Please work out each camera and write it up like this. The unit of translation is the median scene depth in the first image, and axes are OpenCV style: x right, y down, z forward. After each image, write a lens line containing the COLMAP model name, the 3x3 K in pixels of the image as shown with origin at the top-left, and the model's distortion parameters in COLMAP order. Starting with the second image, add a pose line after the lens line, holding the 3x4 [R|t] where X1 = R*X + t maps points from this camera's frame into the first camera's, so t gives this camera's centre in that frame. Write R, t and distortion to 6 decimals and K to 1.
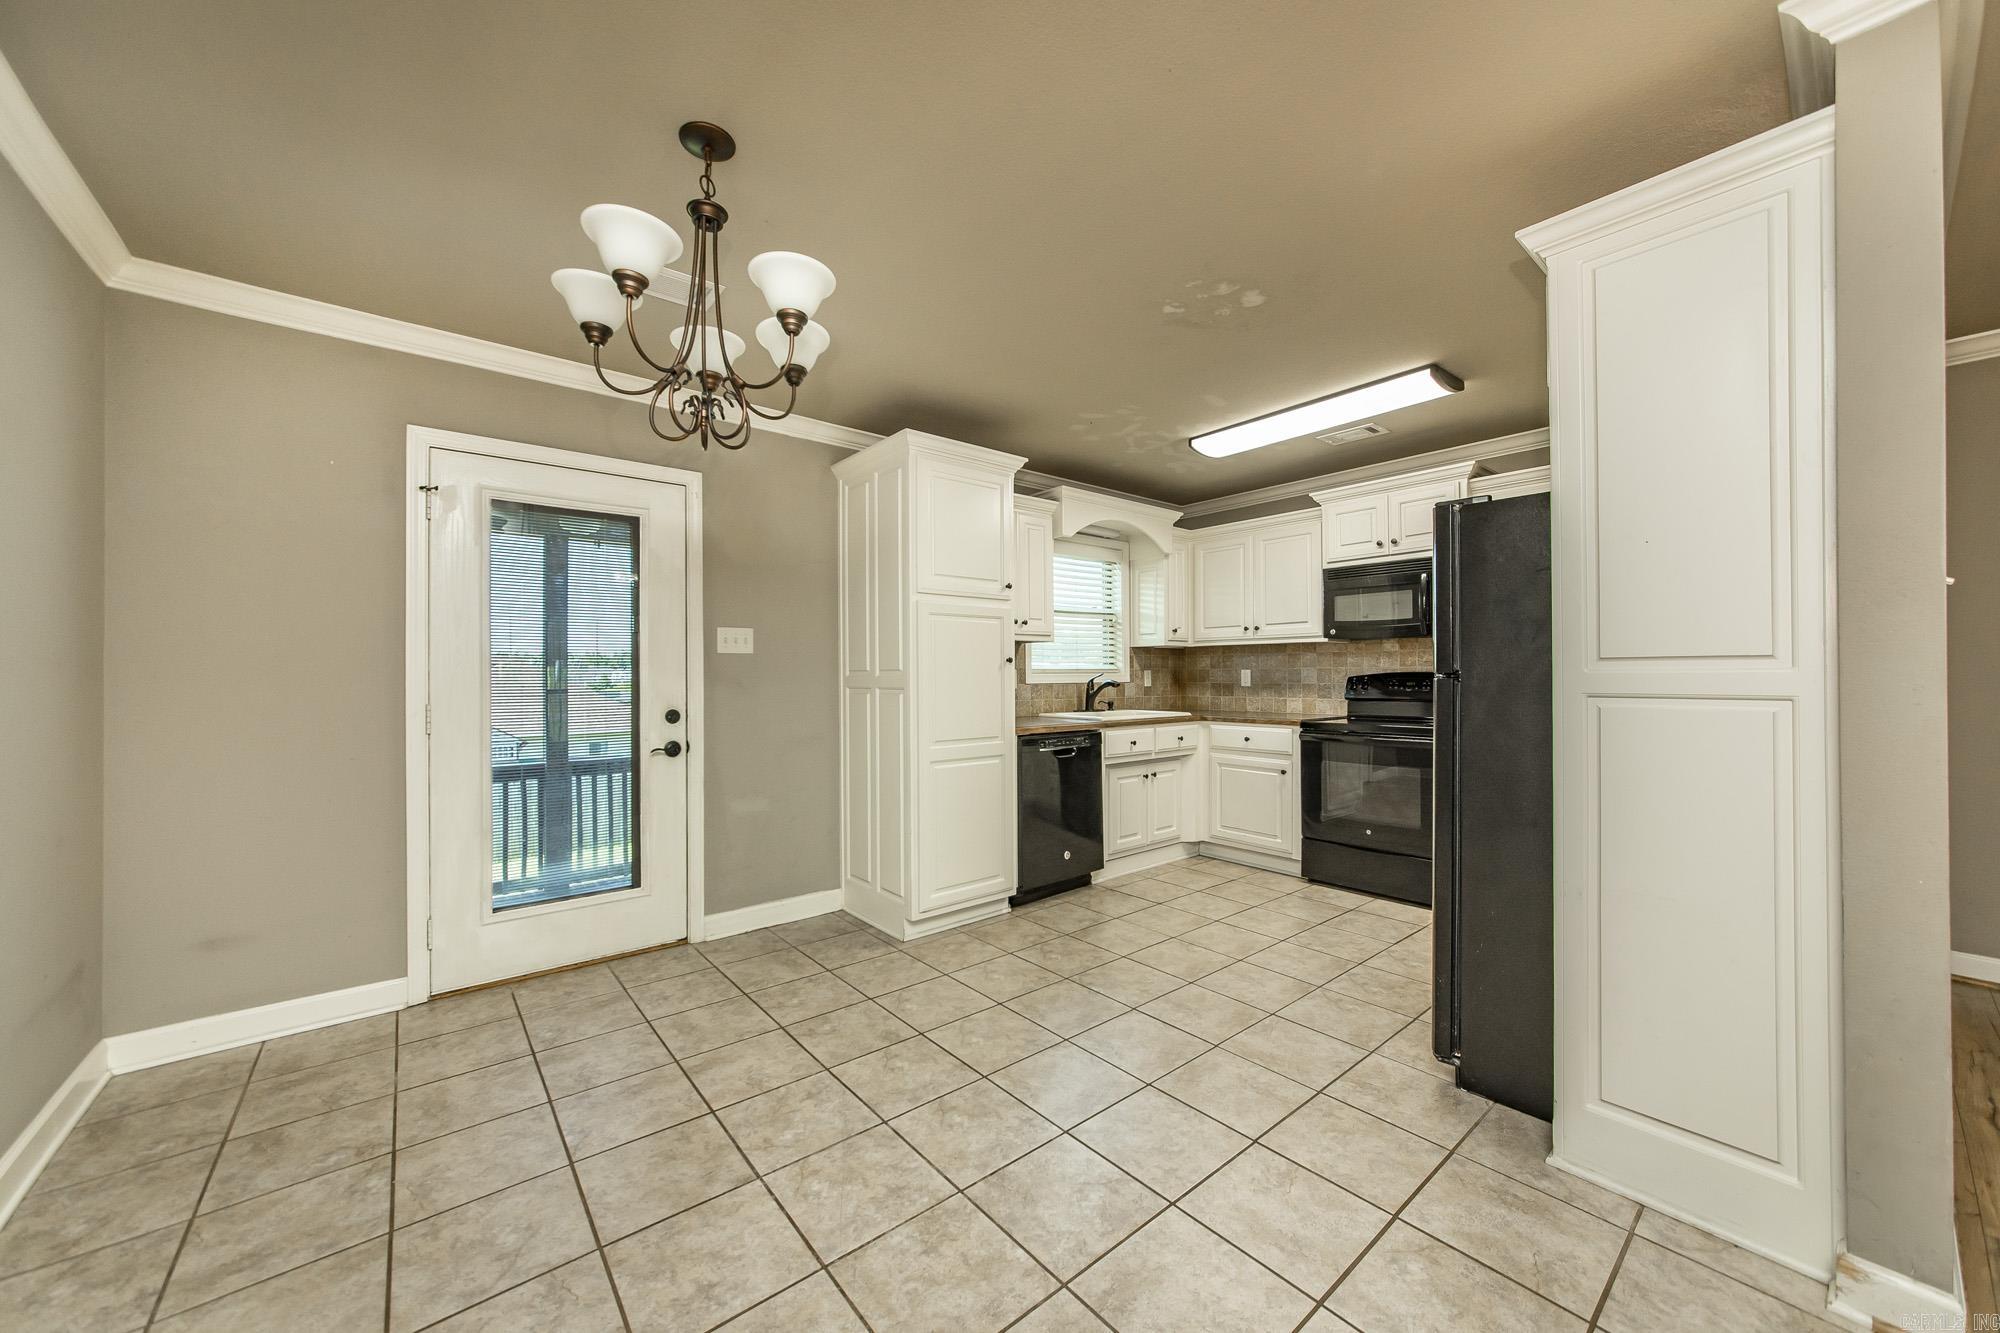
lens RADIAL K [[725.4, 0, 996.6], [0, 725.4, 668.5], [0, 0, 1]] dist [-0.002690, 0.000018]
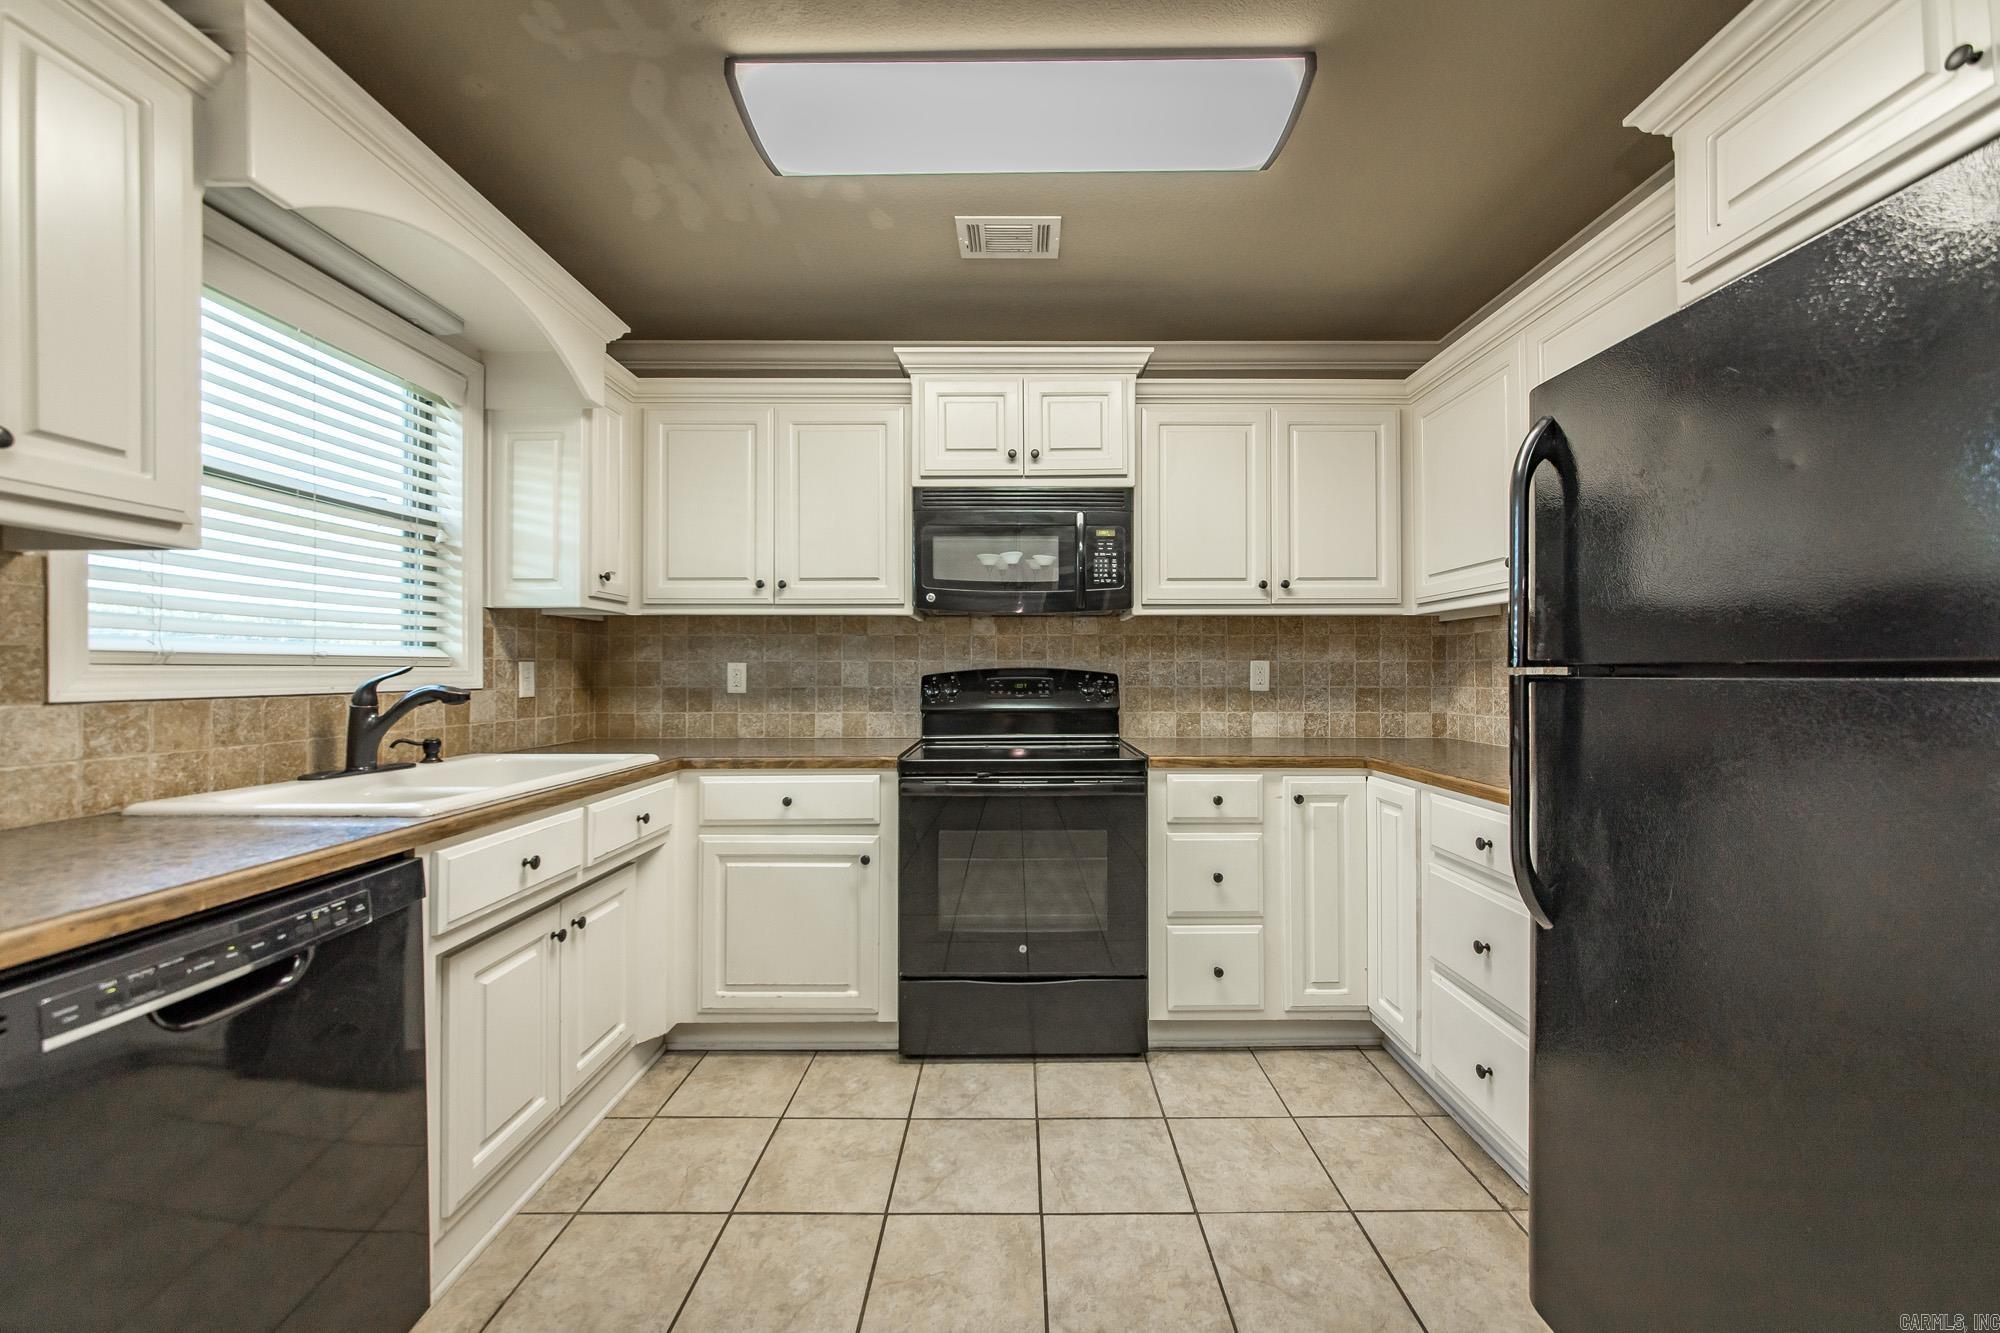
lens RADIAL K [[718.4, 0, 1019.1], [0, 718.4, 665.9], [0, 0, 1]] dist [-0.006839, -0.000055]
pose [[0.629524, 0.008966, 0.776930, 0.079281], [-0.007580, 0.999957, -0.005398, 0.007684], [-0.776944, -0.002491, 0.629564, 0.711750]]
